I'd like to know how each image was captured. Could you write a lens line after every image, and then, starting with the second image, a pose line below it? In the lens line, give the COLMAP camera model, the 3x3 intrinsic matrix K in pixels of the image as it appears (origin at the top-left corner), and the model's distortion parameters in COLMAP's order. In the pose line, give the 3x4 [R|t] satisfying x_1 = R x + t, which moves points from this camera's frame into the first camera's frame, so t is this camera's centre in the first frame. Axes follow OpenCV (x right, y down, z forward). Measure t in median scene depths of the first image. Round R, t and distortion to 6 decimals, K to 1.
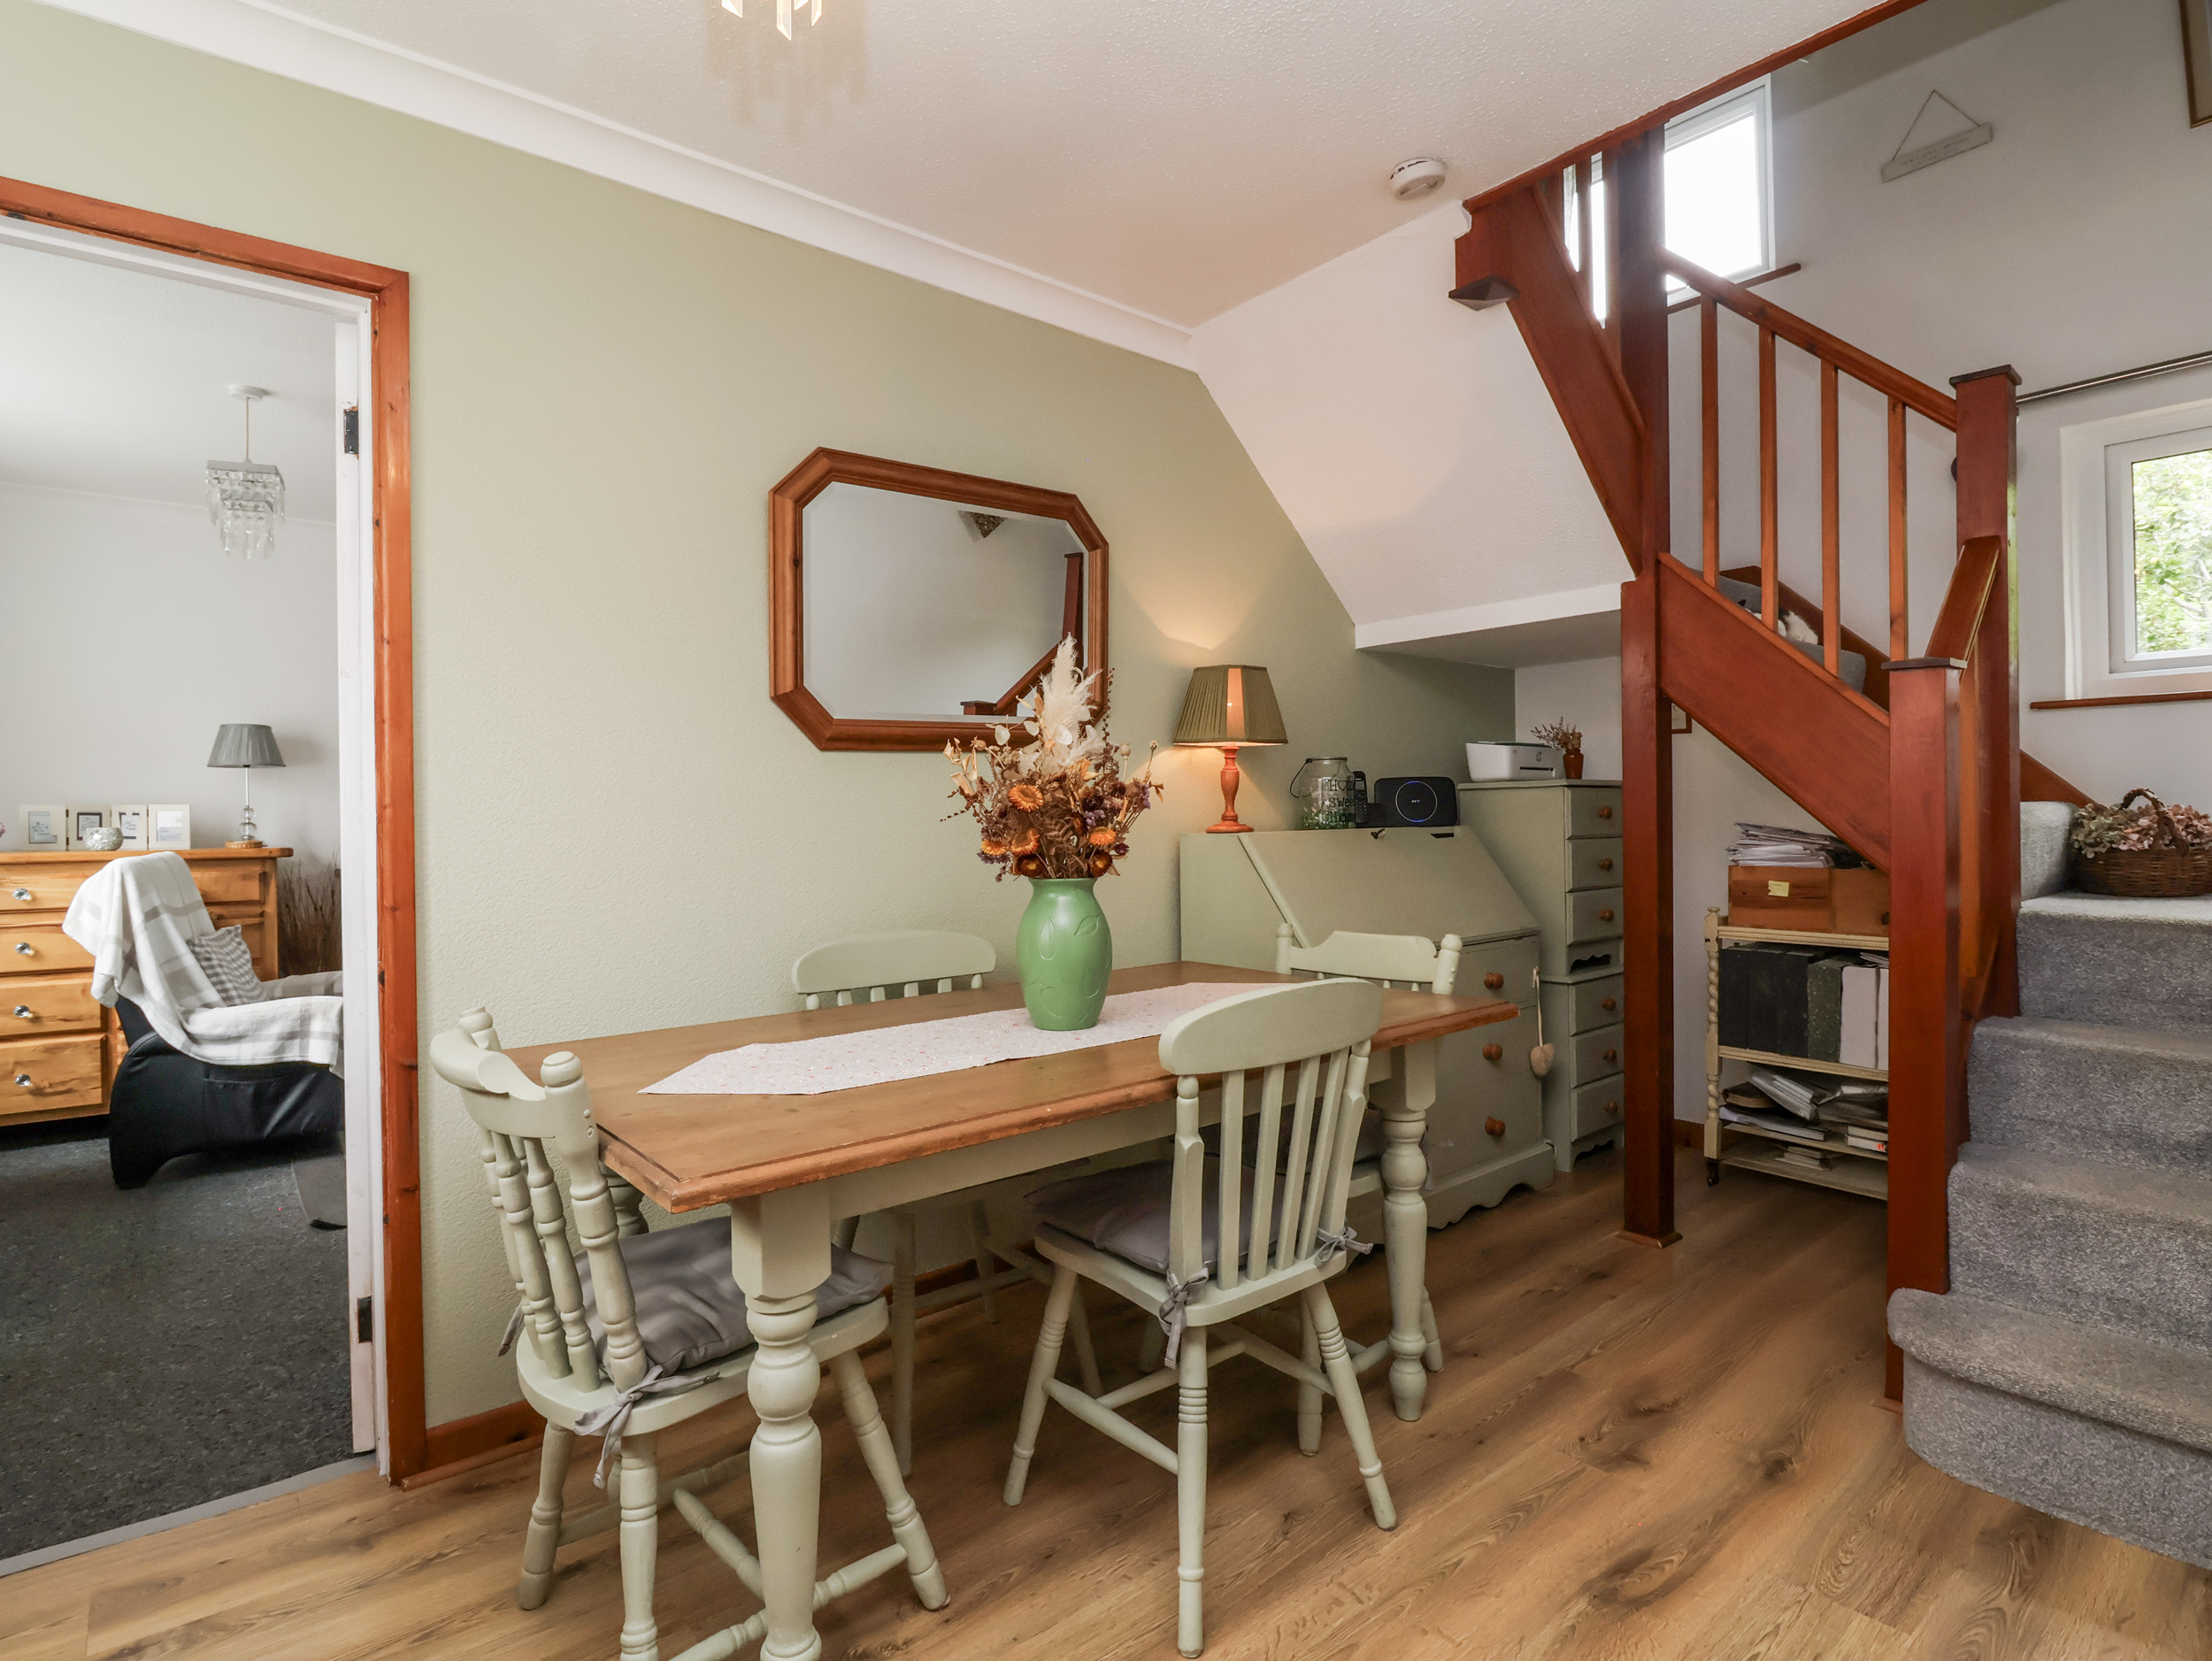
lens RADIAL K [[1144.1, 0, 1108.5], [0, 1144.1, 826.9], [0, 0, 1]] dist [0.001221, -0.014606]
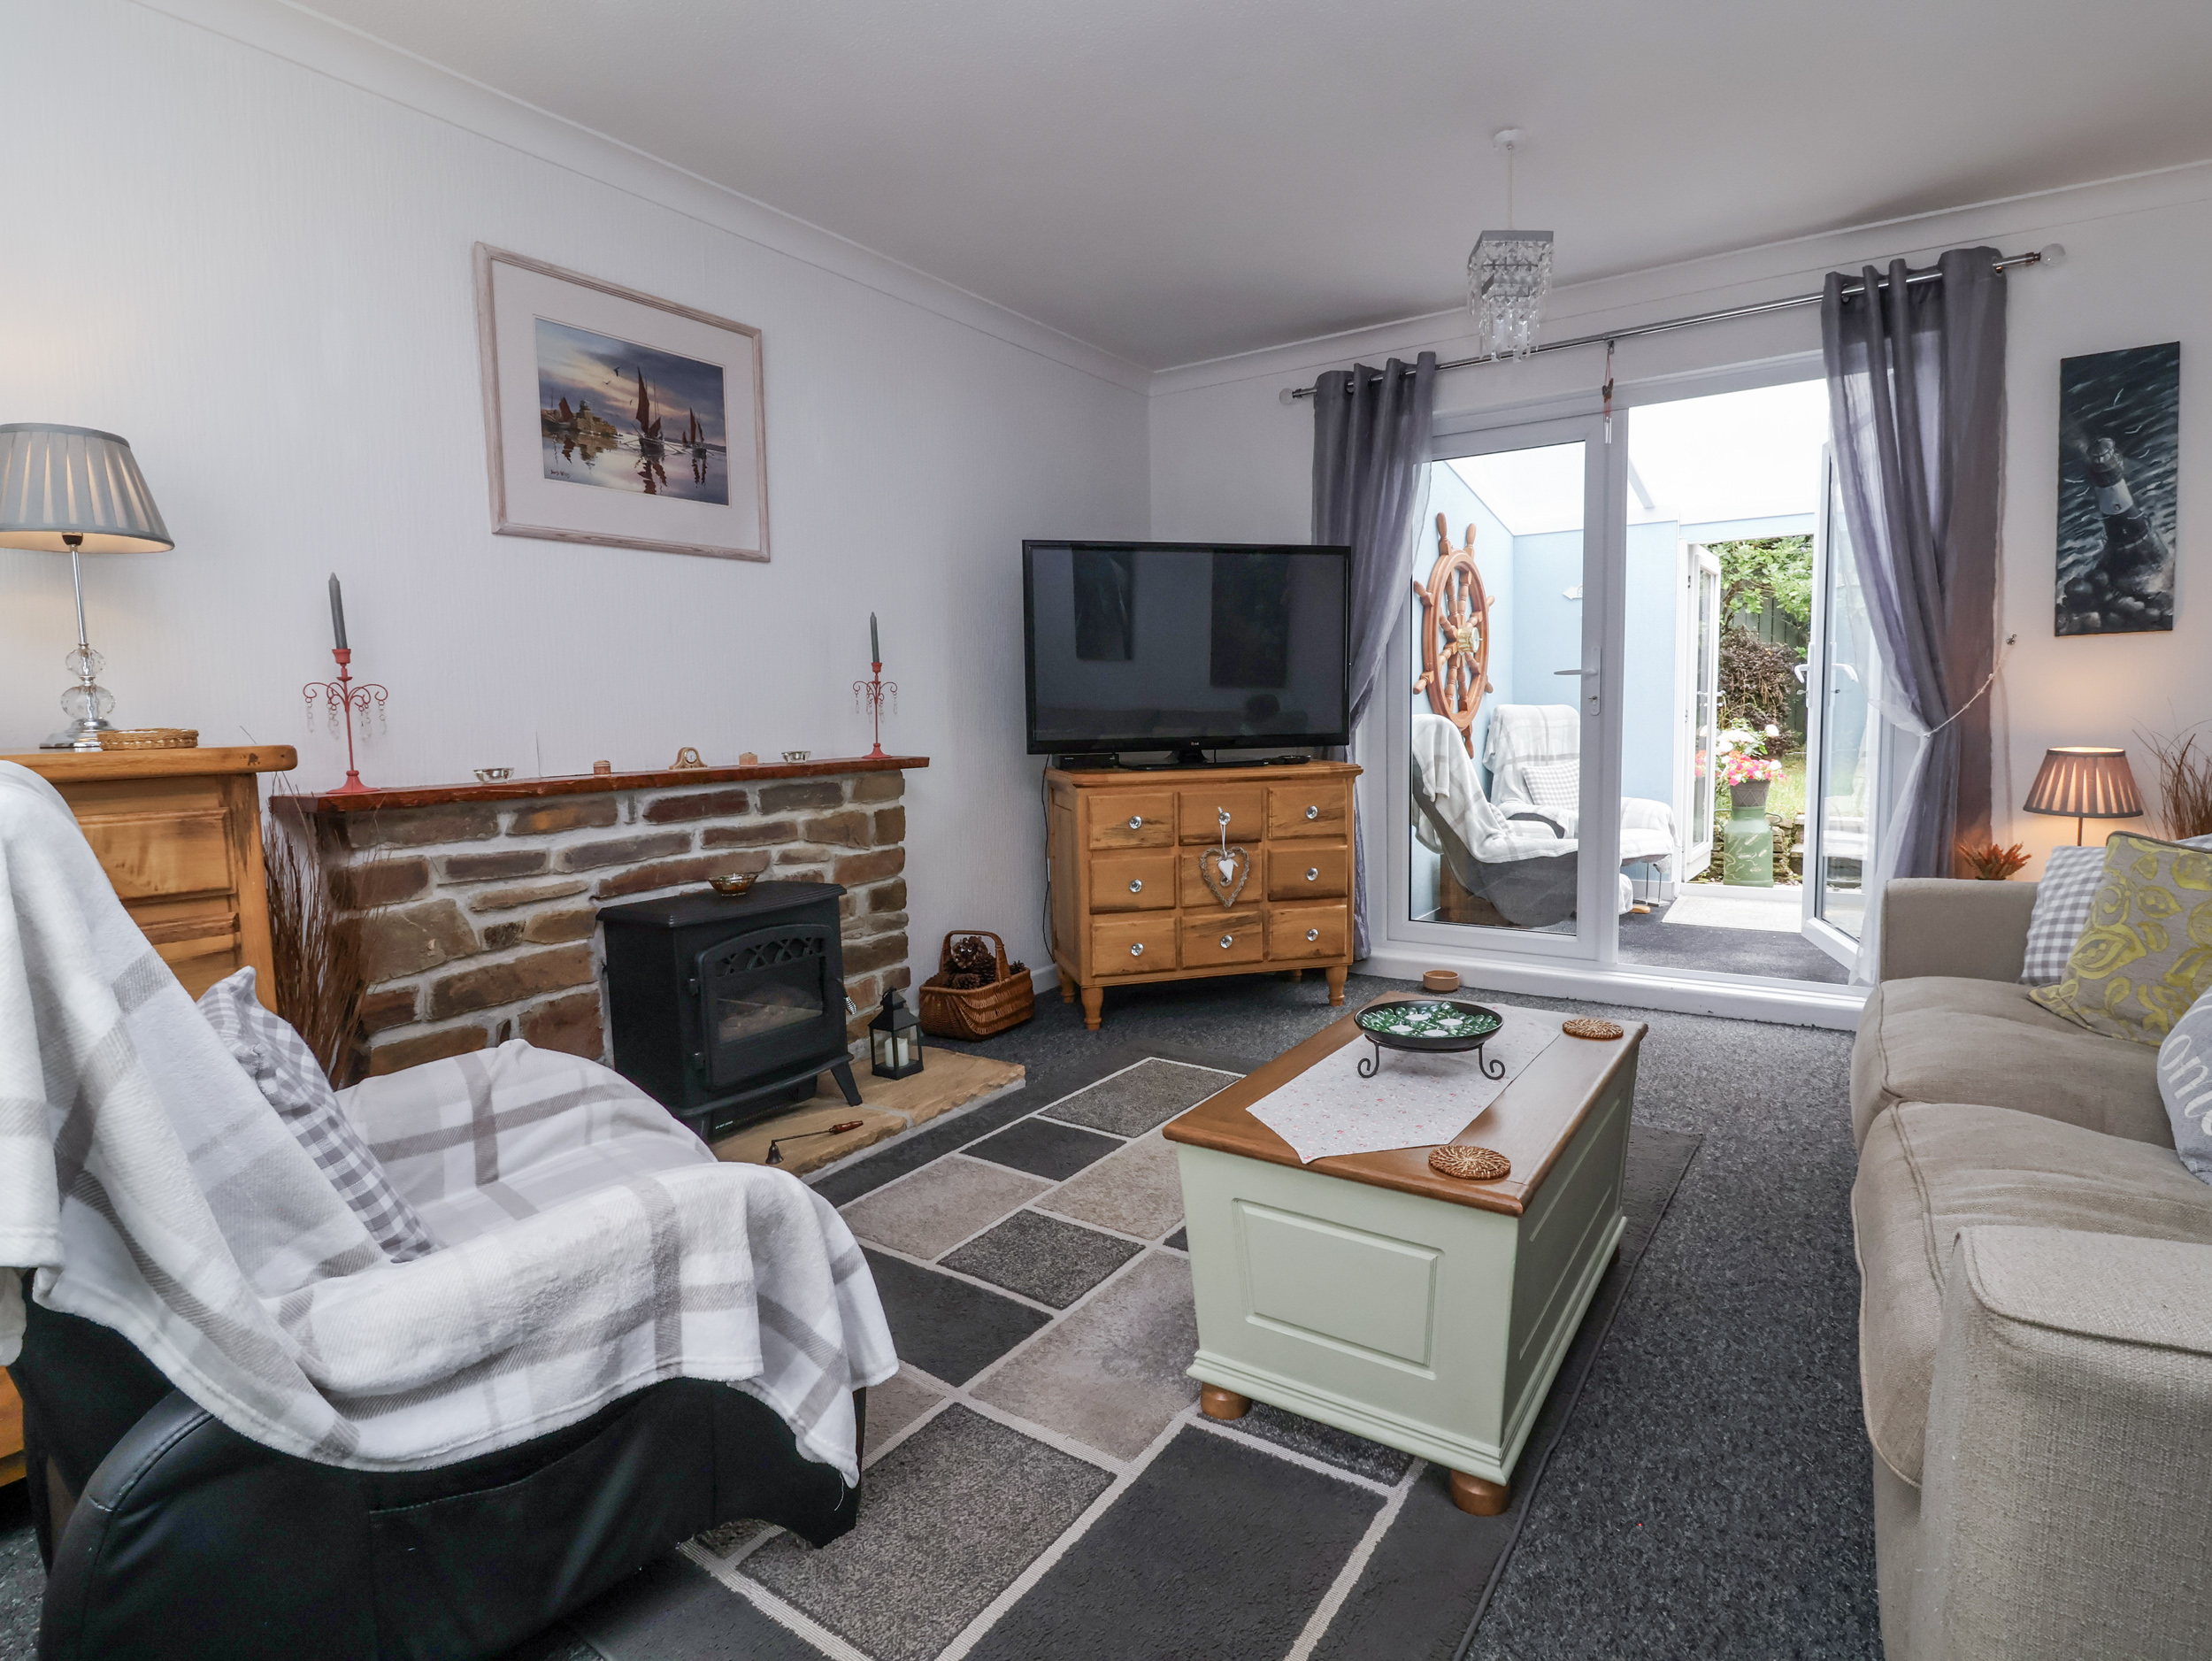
lens RADIAL K [[1144.1, 0, 1084.1], [0, 1144.1, 836.4], [0, 0, 1]] dist [0.001221, -0.014606]
pose [[0.959922, -0.040902, 0.277266, -0.679193], [0.012174, 0.994445, 0.104551, 0.013962], [-0.280002, -0.096985, 0.955088, 0.664770]]
